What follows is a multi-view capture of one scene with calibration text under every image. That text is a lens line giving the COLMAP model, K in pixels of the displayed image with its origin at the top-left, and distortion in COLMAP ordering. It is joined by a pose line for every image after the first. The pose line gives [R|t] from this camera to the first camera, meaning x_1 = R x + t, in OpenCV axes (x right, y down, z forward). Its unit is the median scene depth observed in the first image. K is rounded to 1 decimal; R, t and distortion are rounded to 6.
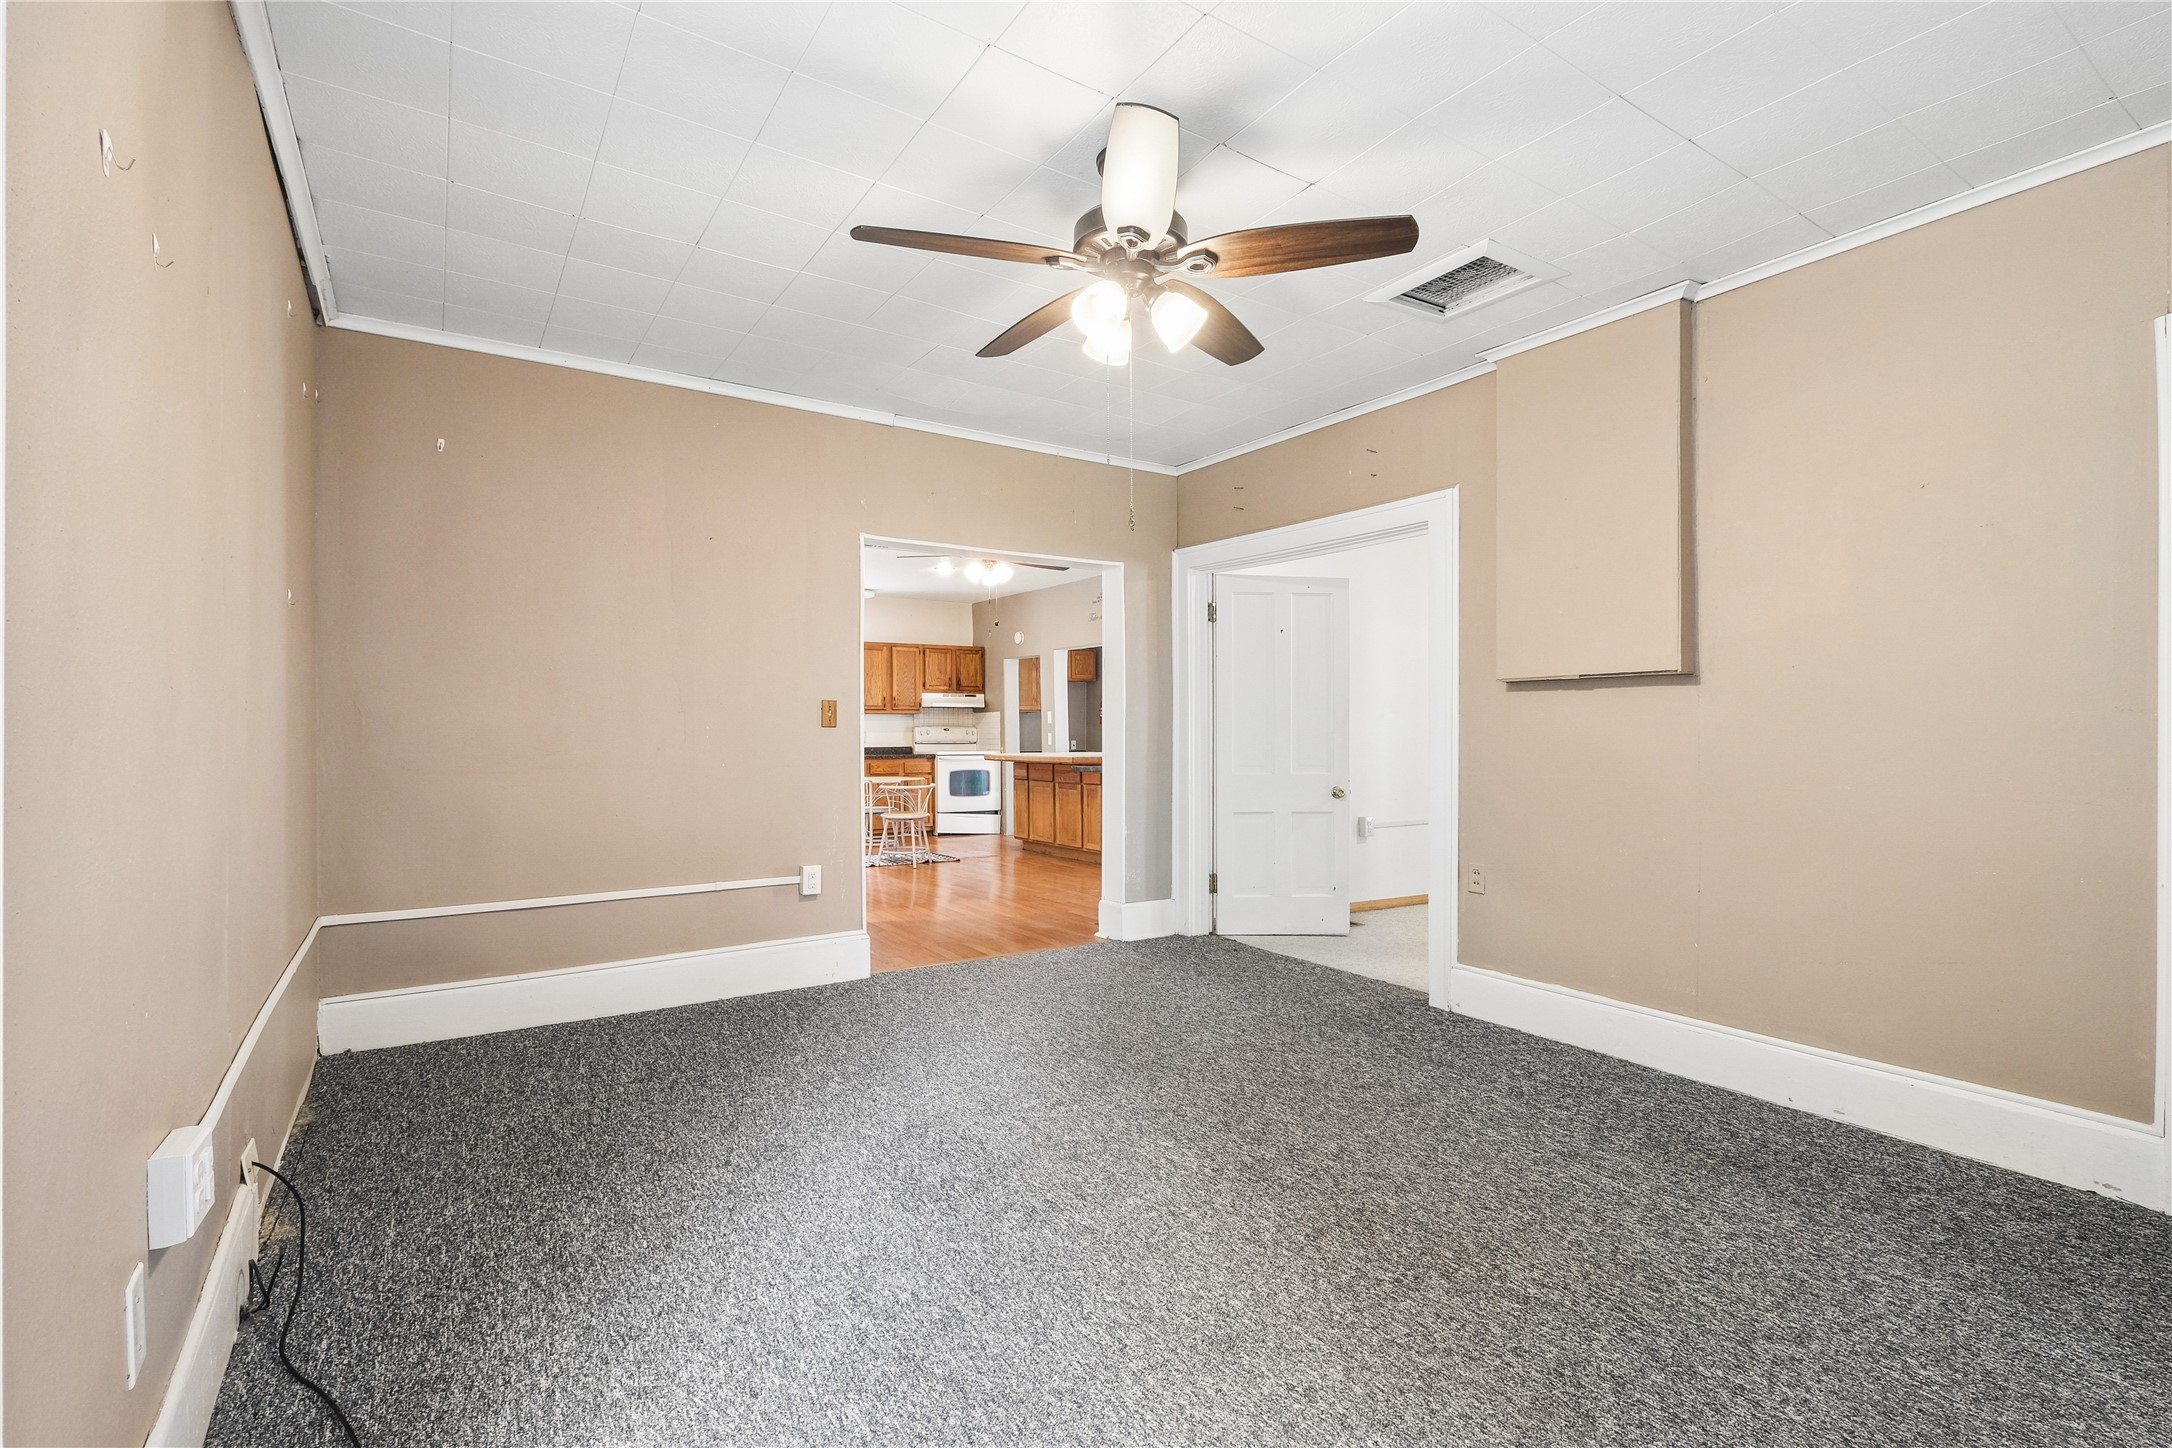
lens RADIAL K [[995.9, 0, 1089.2], [0, 995.9, 744.8], [0, 0, 1]] dist [-0.003581, -0.000471]
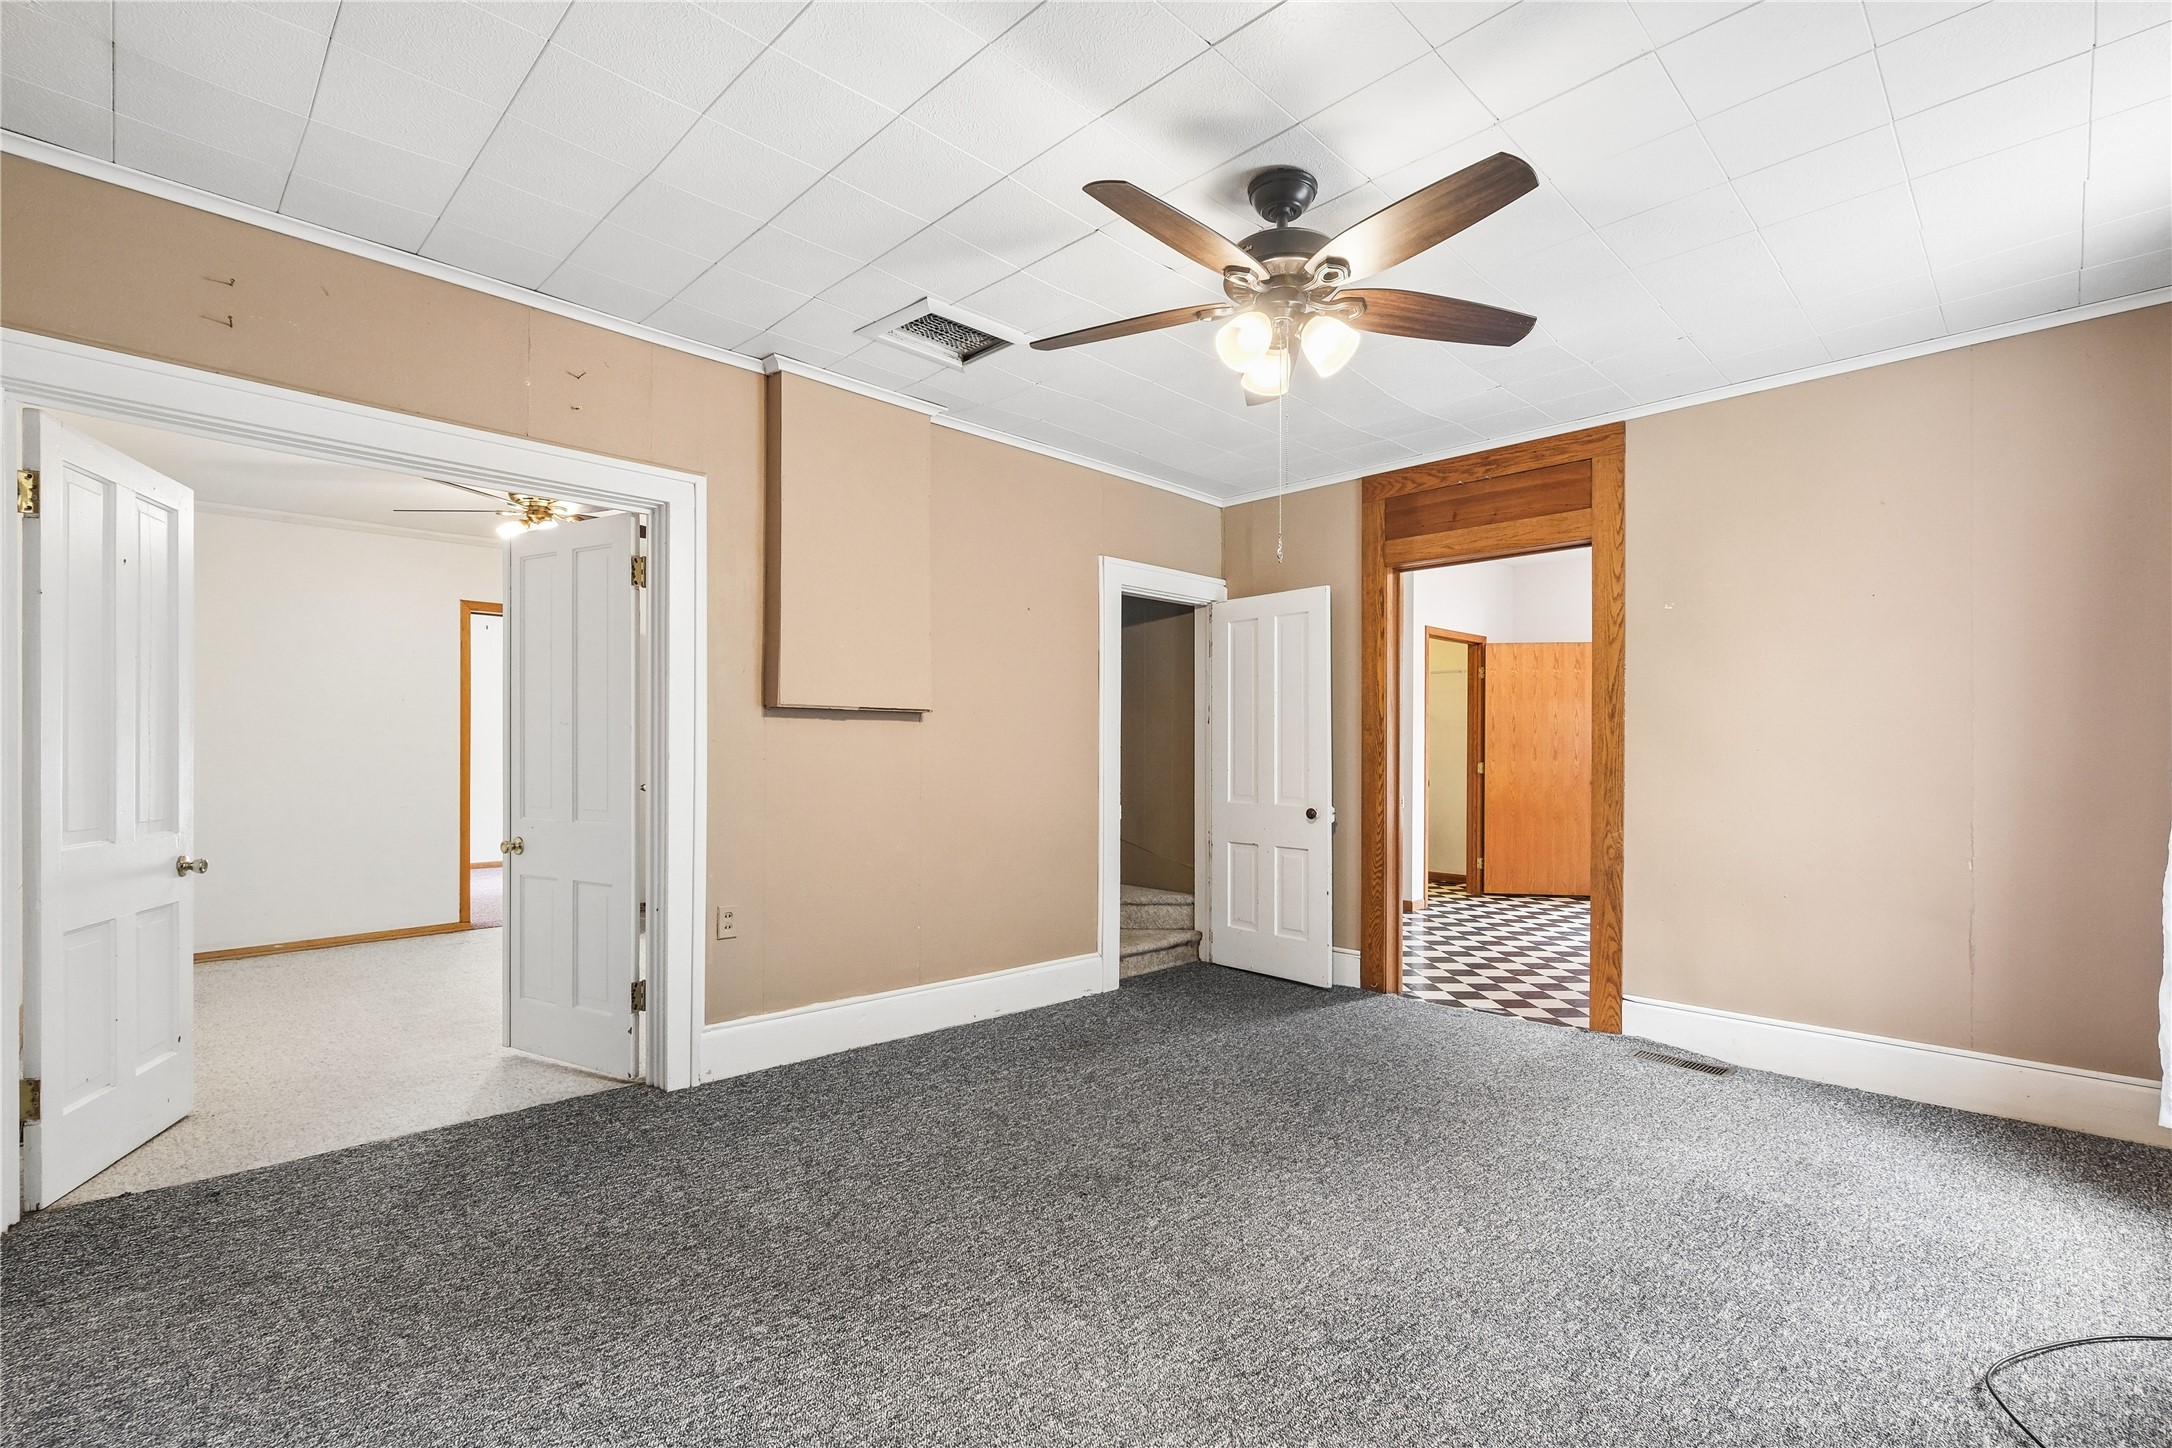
lens RADIAL K [[995.9, 0, 1071.6], [0, 995.9, 737.5], [0, 0, 1]] dist [-0.003581, -0.000471]
pose [[-0.188705, 0.010657, 0.981976, -0.632668], [0.007165, 0.999929, -0.009475, -0.025341], [-0.982008, 0.005248, -0.188768, 0.978008]]
